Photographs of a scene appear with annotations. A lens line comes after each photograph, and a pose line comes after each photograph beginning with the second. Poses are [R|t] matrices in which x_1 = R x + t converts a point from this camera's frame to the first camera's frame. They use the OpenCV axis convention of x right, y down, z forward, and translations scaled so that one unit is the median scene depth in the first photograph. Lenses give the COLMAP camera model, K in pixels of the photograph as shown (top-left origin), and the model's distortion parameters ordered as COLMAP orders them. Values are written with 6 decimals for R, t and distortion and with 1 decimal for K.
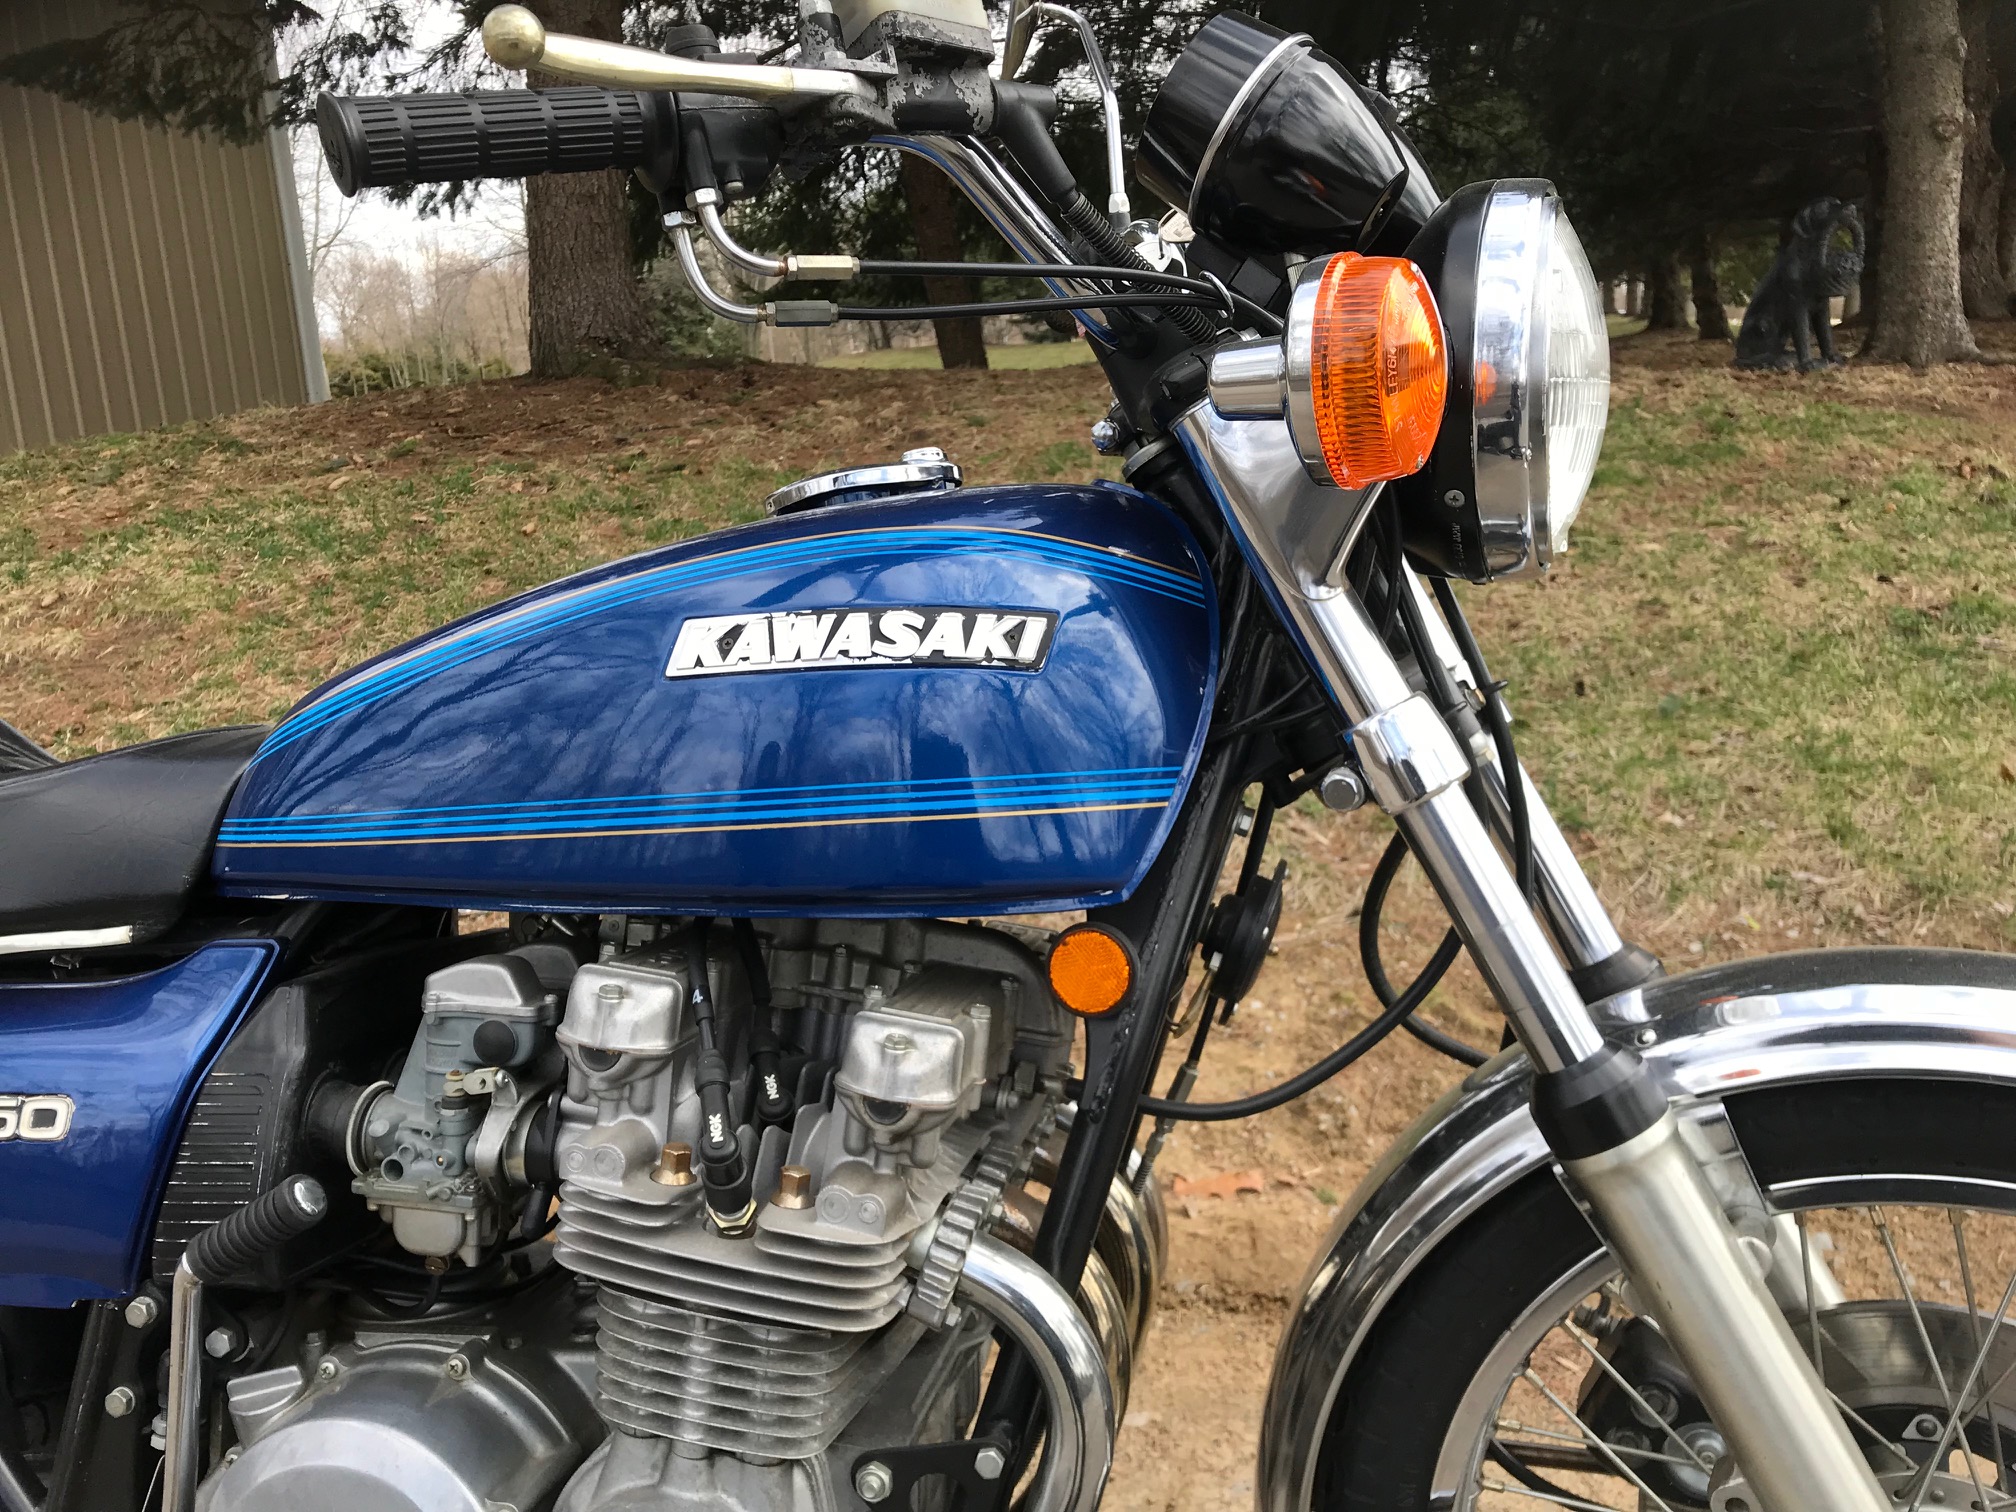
lens RADIAL K [[1719.1, 0, 978.2], [0, 1719.1, 728.3], [0, 0, 1]] dist [0.009957, 0.014200]
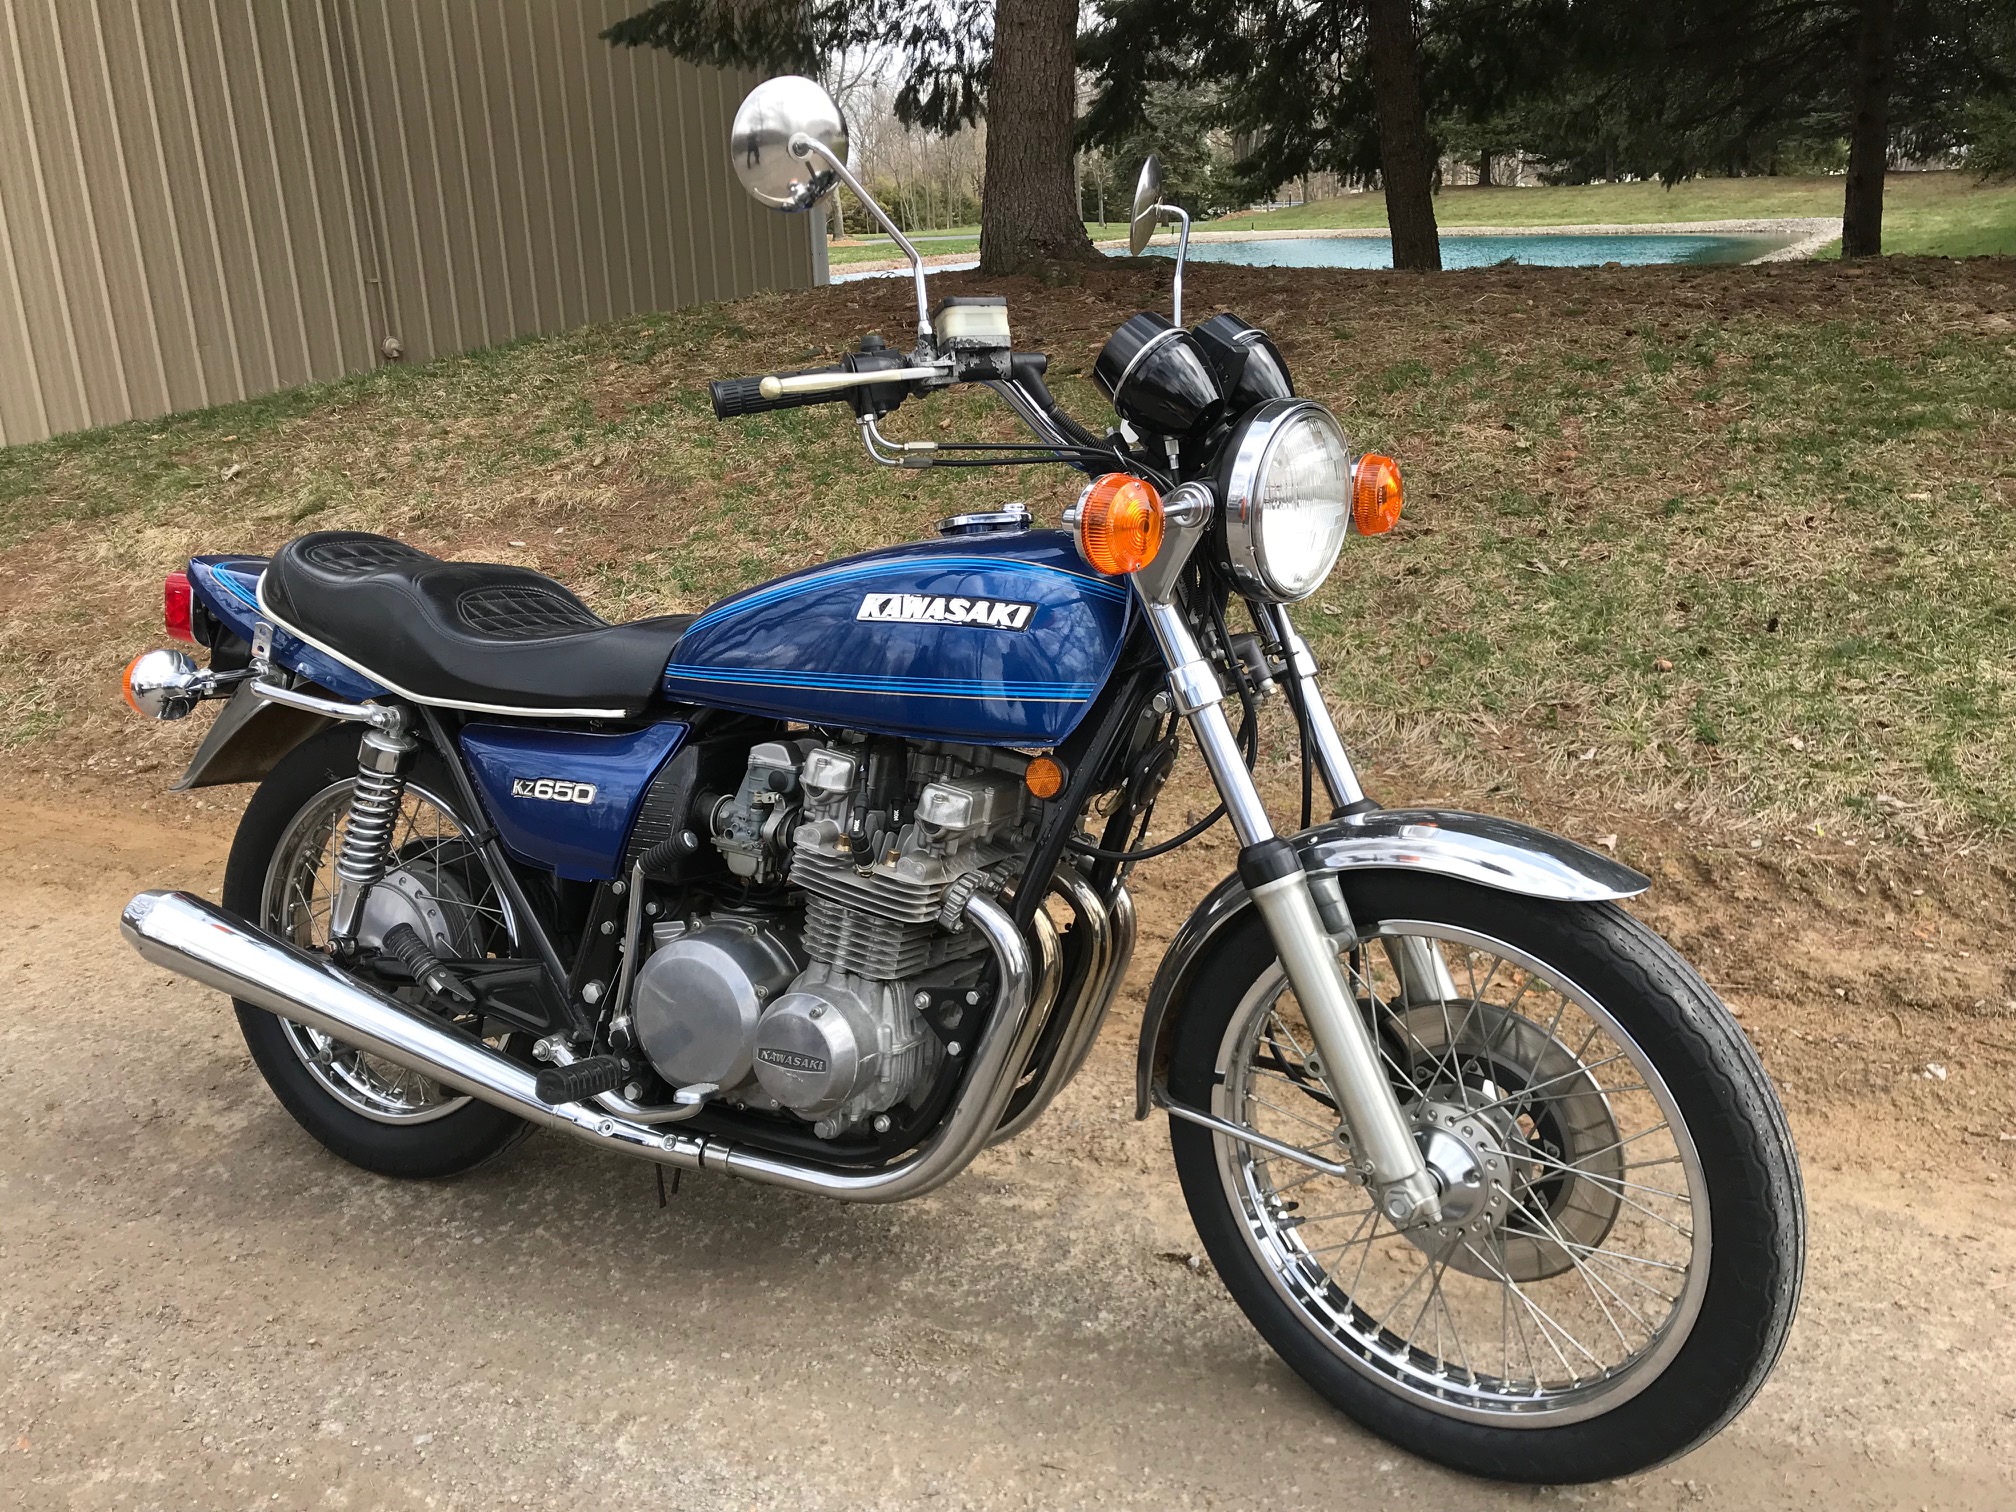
lens RADIAL K [[1688.9, 0, 968.0], [0, 1688.9, 738.3], [0, 0, 1]] dist [0.071330, -0.131590]
pose [[0.959199, 0.100757, -0.264167, 0.451561], [-0.074158, 0.991291, 0.108822, -0.104231], [0.272831, -0.084791, 0.958318, -0.852853]]
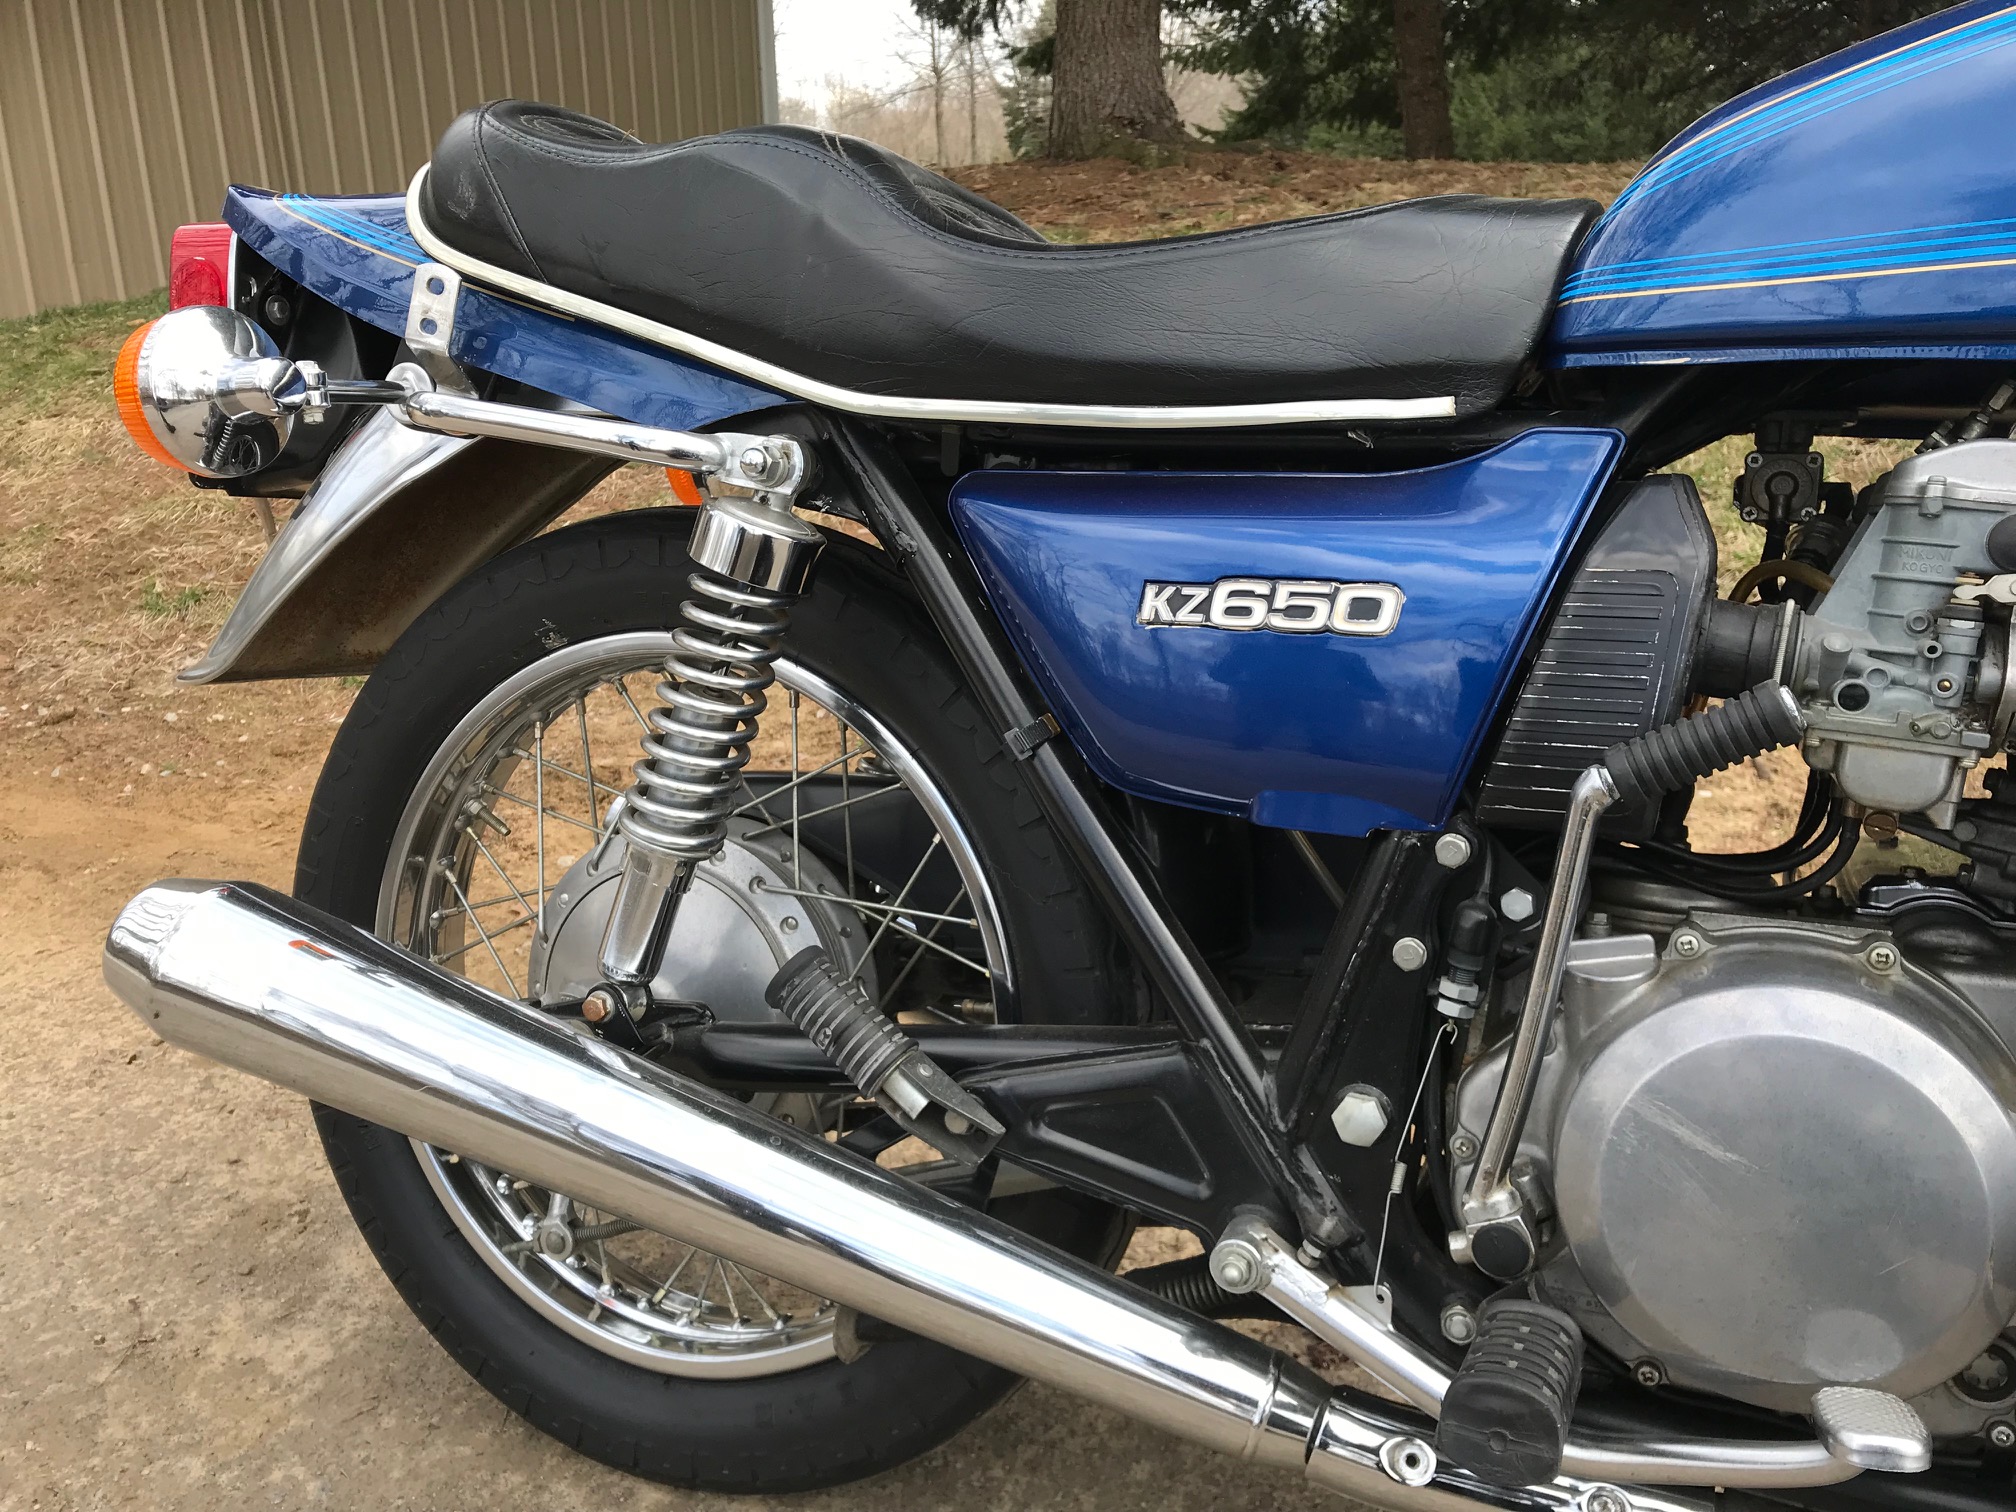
lens RADIAL K [[1697.1, 0, 964.9], [0, 1697.1, 746.6], [0, 0, 1]] dist [0.069738, -0.088982]
pose [[0.975157, 0.093894, -0.200632, -0.531677], [-0.074955, 0.992159, 0.100009, 0.213498], [0.208449, -0.082486, 0.974549, 0.141934]]
